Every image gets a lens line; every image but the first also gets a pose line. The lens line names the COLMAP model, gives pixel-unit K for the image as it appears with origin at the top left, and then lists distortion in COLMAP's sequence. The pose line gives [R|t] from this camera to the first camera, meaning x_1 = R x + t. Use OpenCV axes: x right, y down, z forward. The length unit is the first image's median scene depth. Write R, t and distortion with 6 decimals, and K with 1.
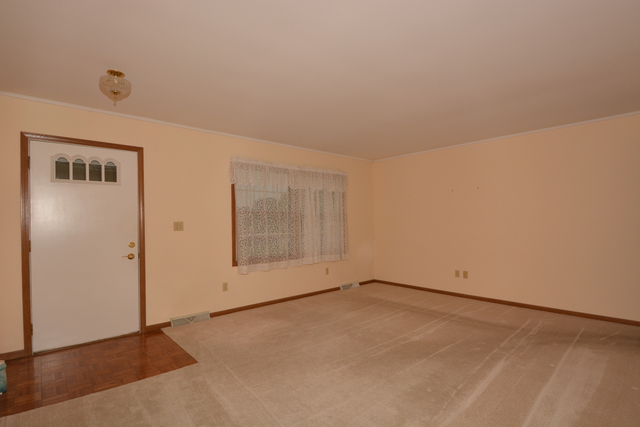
lens RADIAL K [[322.3, 0, 320.9], [0, 322.3, 217.8], [0, 0, 1]] dist [-0.001669, -0.002318]
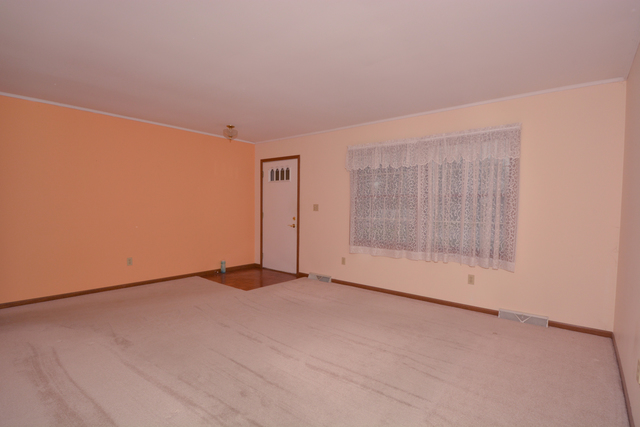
lens RADIAL K [[322.3, 0, 320.7], [0, 322.3, 211.8], [0, 0, 1]] dist [-0.001669, -0.002318]
pose [[0.152202, 0.032401, -0.987818, 0.984436], [-0.001496, 0.999469, 0.032552, -0.000576], [0.988348, -0.003476, 0.152170, 0.883706]]
